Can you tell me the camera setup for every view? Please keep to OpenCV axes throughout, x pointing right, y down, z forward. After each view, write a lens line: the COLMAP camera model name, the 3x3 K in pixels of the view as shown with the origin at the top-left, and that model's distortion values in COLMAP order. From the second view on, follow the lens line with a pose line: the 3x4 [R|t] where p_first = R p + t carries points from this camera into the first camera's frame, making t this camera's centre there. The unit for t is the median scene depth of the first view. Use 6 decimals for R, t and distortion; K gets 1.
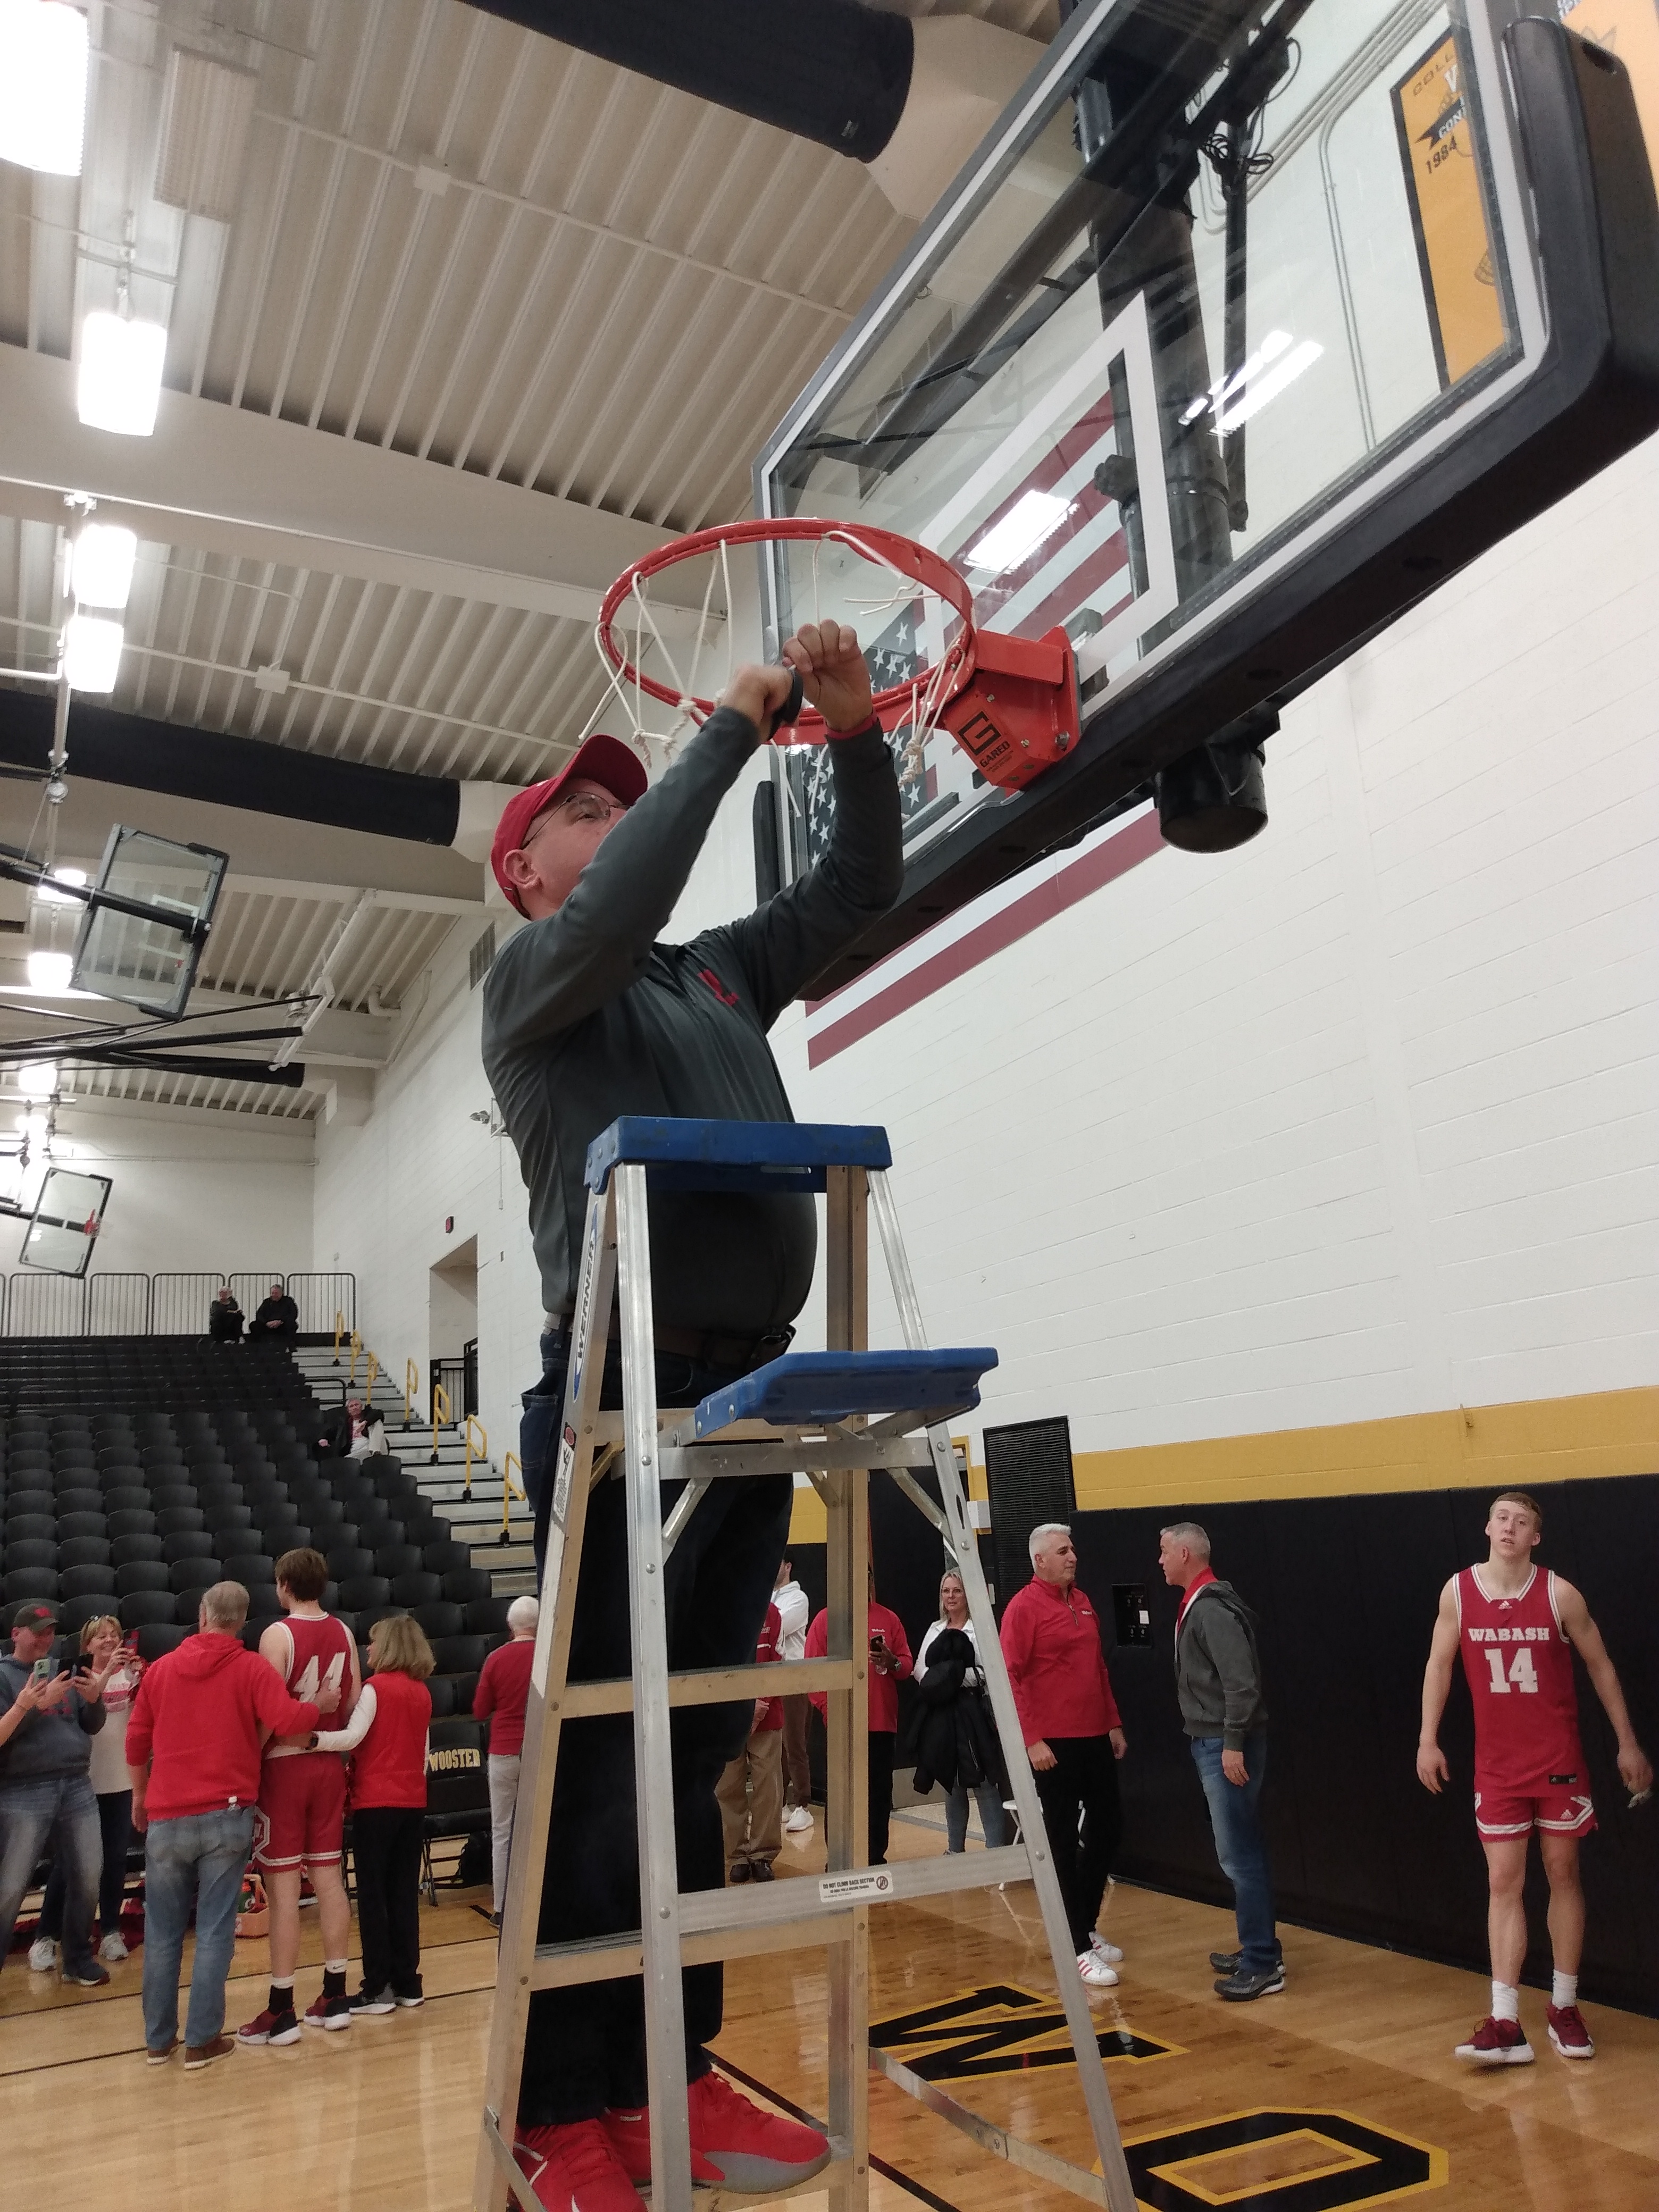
lens RADIAL K [[1719.7, 0, 849.0], [0, 1719.7, 1110.4], [0, 0, 1]] dist [0.068804, -0.125401]
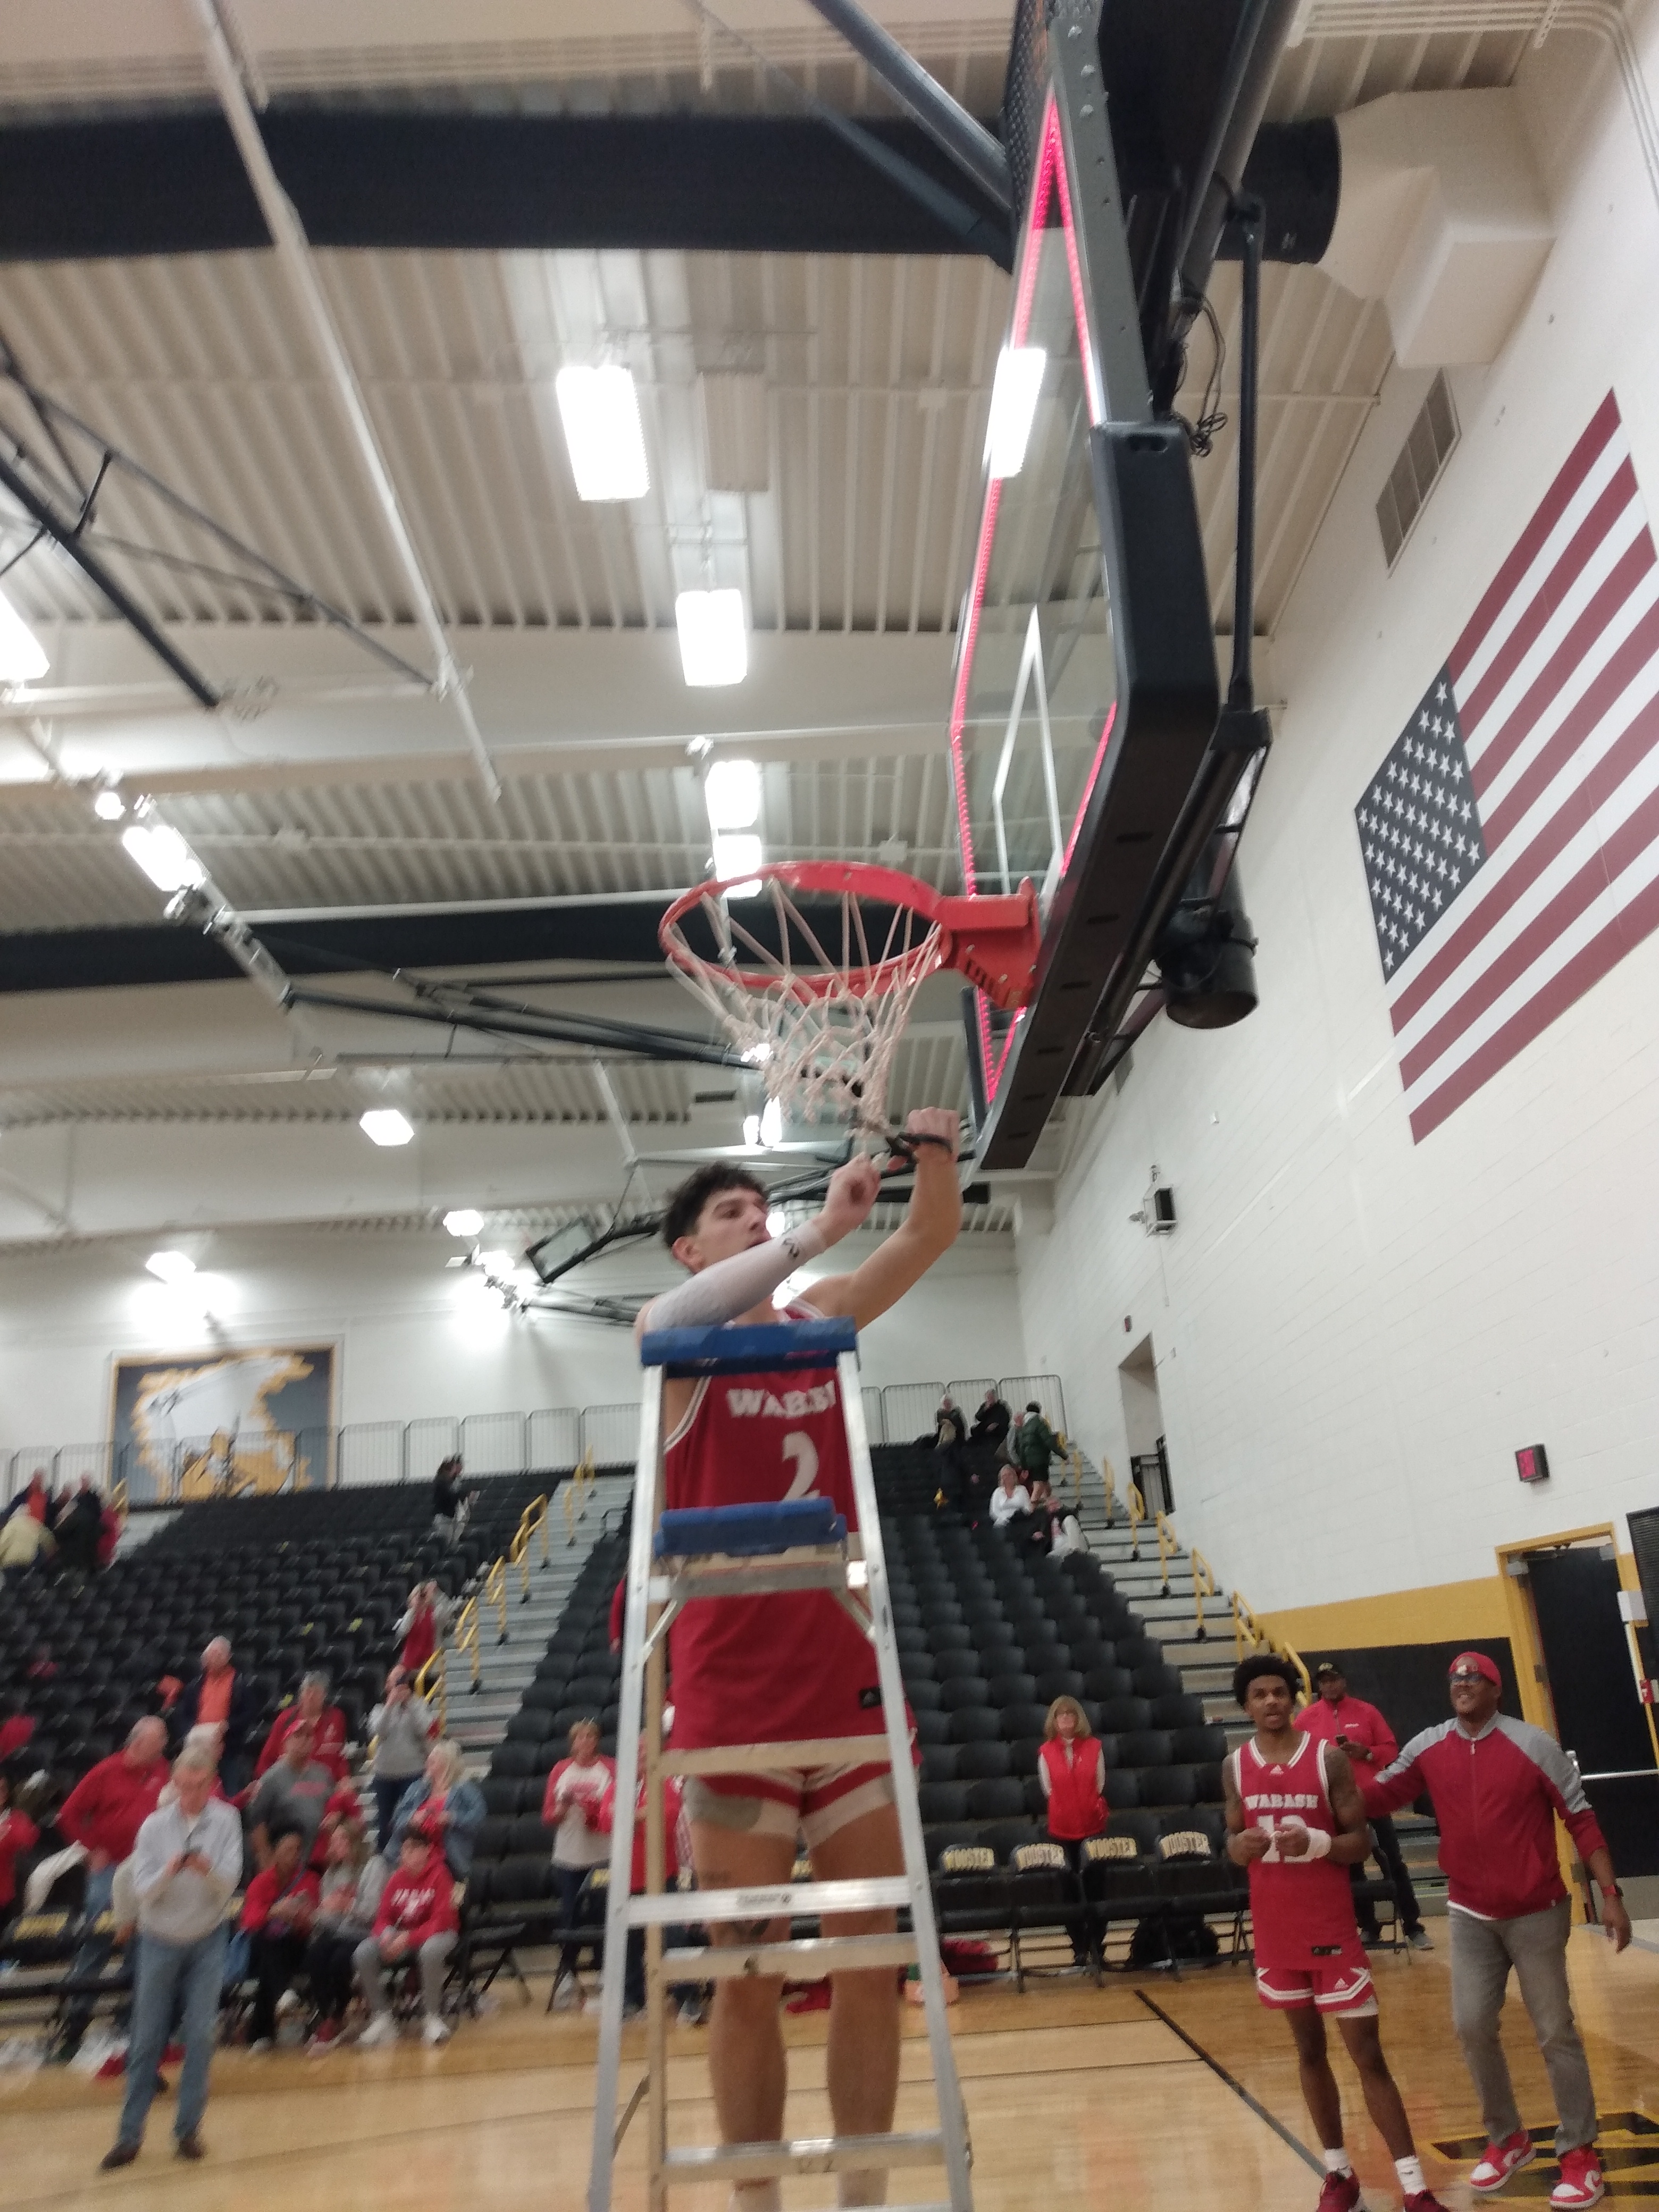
lens RADIAL K [[1725.4, 0, 833.1], [0, 1725.4, 1102.8], [0, 0, 1]] dist [0.122873, -0.271422]
pose [[0.901304, -0.135595, -0.411418, 0.072660], [0.113911, 0.990510, -0.076904, -0.006814], [0.417941, 0.022449, 0.908197, -0.025847]]
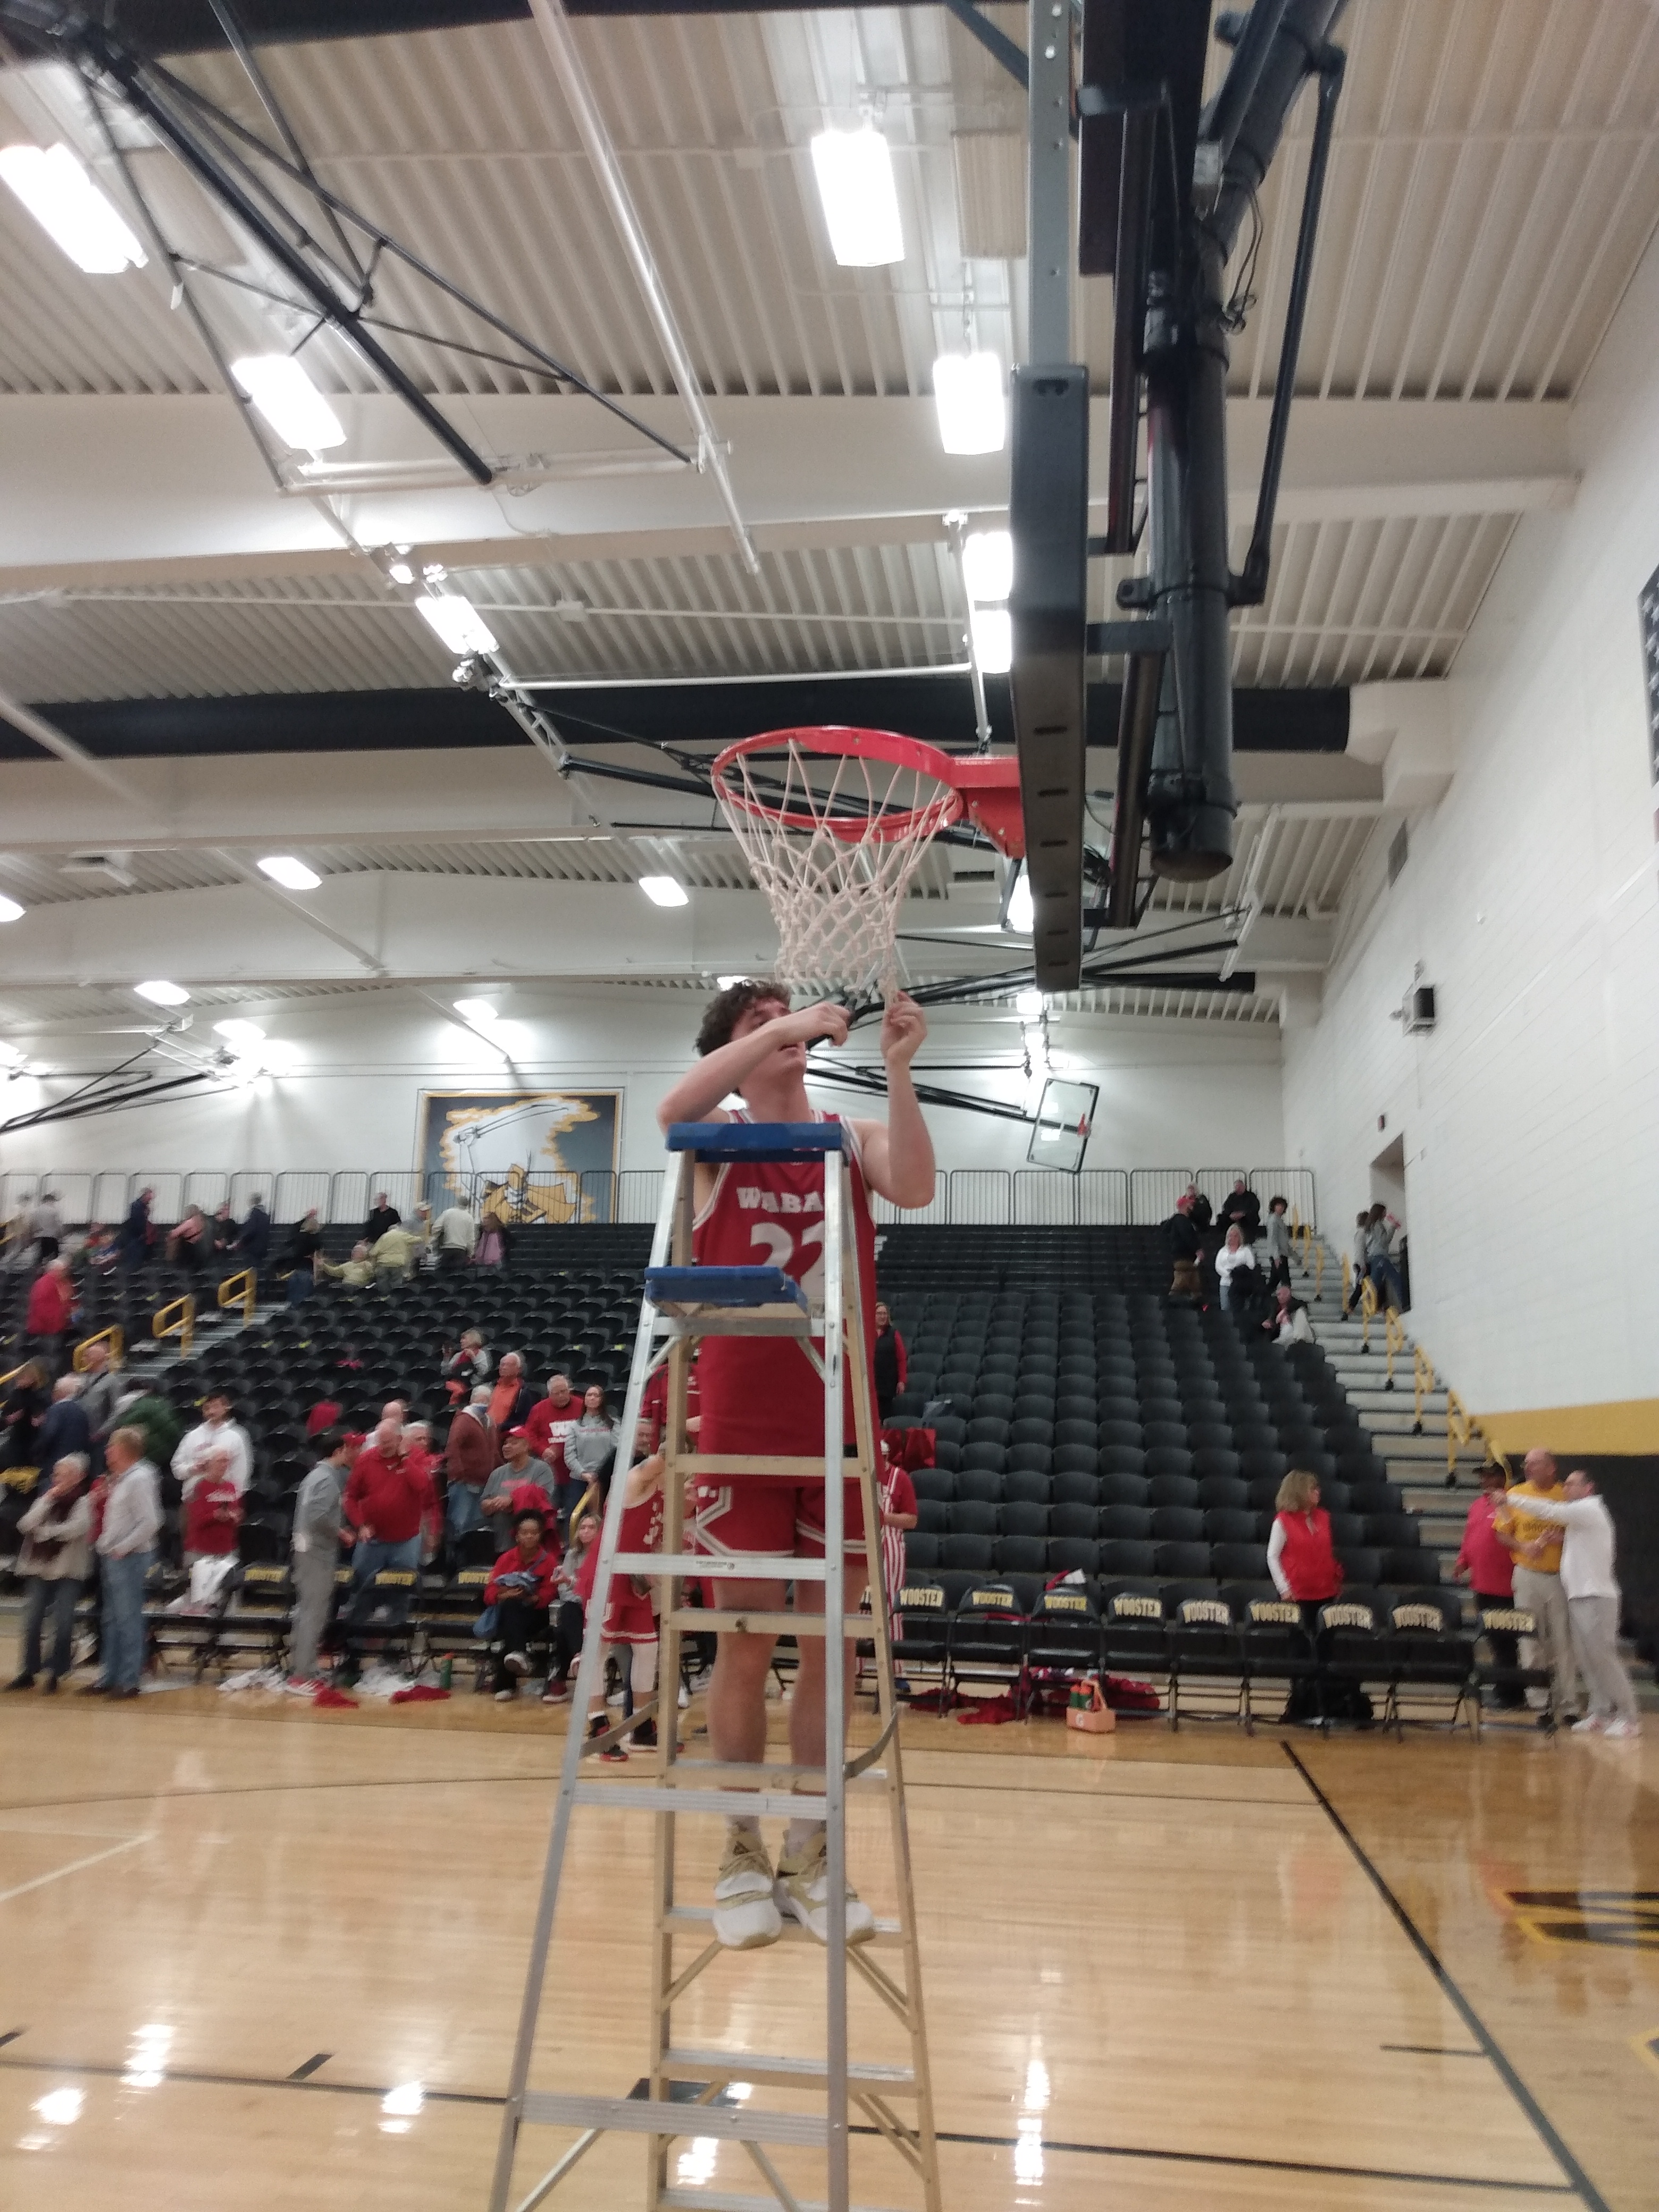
lens RADIAL K [[1730.1, 0, 830.2], [0, 1730.1, 1108.4], [0, 0, 1]] dist [0.118778, -0.259025]
pose [[0.821567, -0.027497, -0.569449, 0.115913], [0.063348, 0.997054, 0.043249, -0.008874], [0.566582, -0.071605, 0.820888, -0.035992]]
